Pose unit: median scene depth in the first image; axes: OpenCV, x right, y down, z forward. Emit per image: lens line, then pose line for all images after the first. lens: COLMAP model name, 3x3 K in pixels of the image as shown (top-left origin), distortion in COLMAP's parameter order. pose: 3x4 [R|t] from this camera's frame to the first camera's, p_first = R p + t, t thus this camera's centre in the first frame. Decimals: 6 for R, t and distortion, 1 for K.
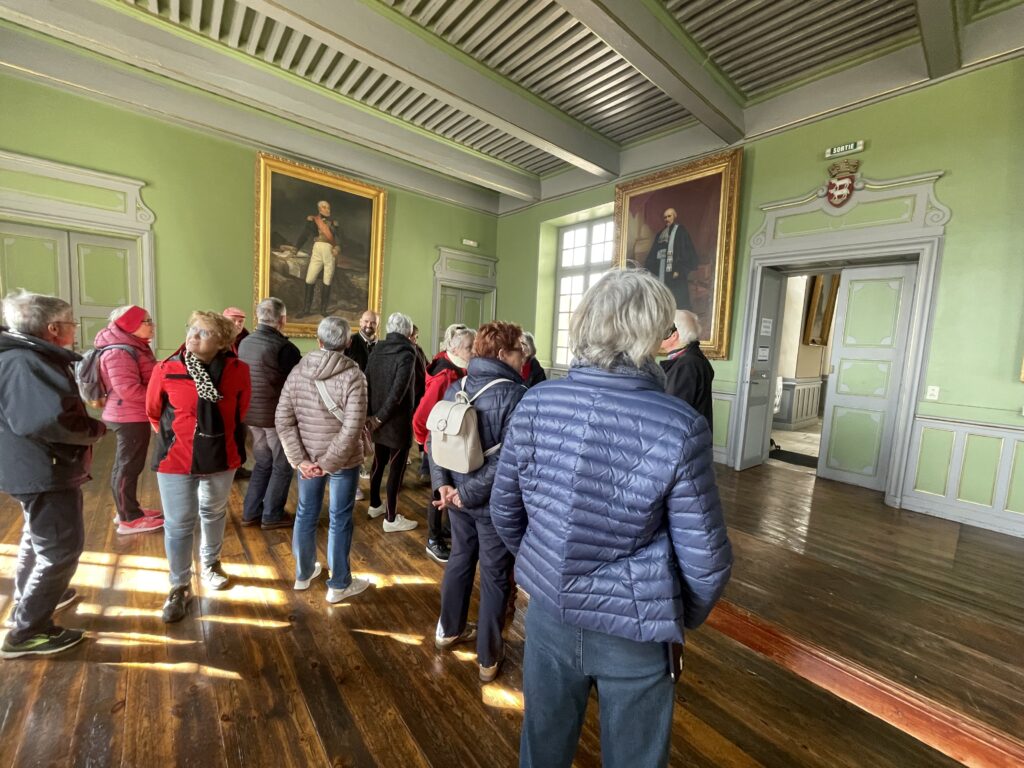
lens RADIAL K [[415.3, 0, 514.1], [0, 415.3, 379.9], [0, 0, 1]] dist [-0.001776, -0.000287]
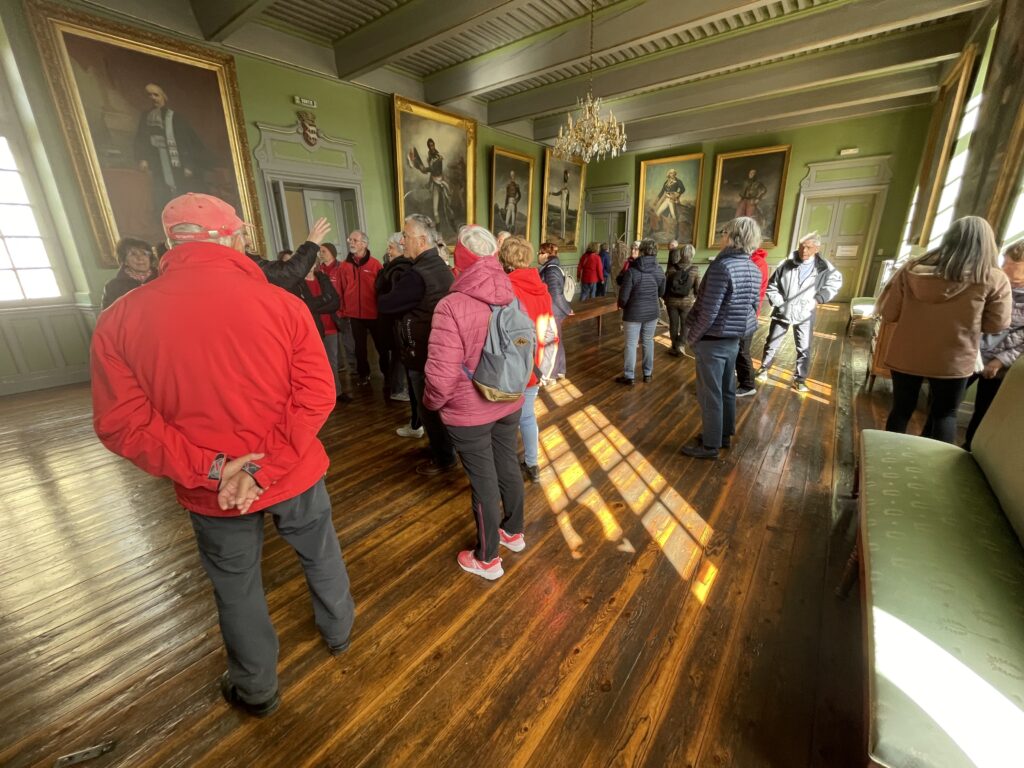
lens RADIAL K [[415.3, 0, 514.1], [0, 415.3, 379.9], [0, 0, 1]] dist [-0.001776, -0.000287]
pose [[-0.208352, -0.344744, 0.915282, -0.763239], [0.103570, 0.922781, 0.371145, -0.095885], [-0.972555, 0.172124, -0.156558, 0.526154]]
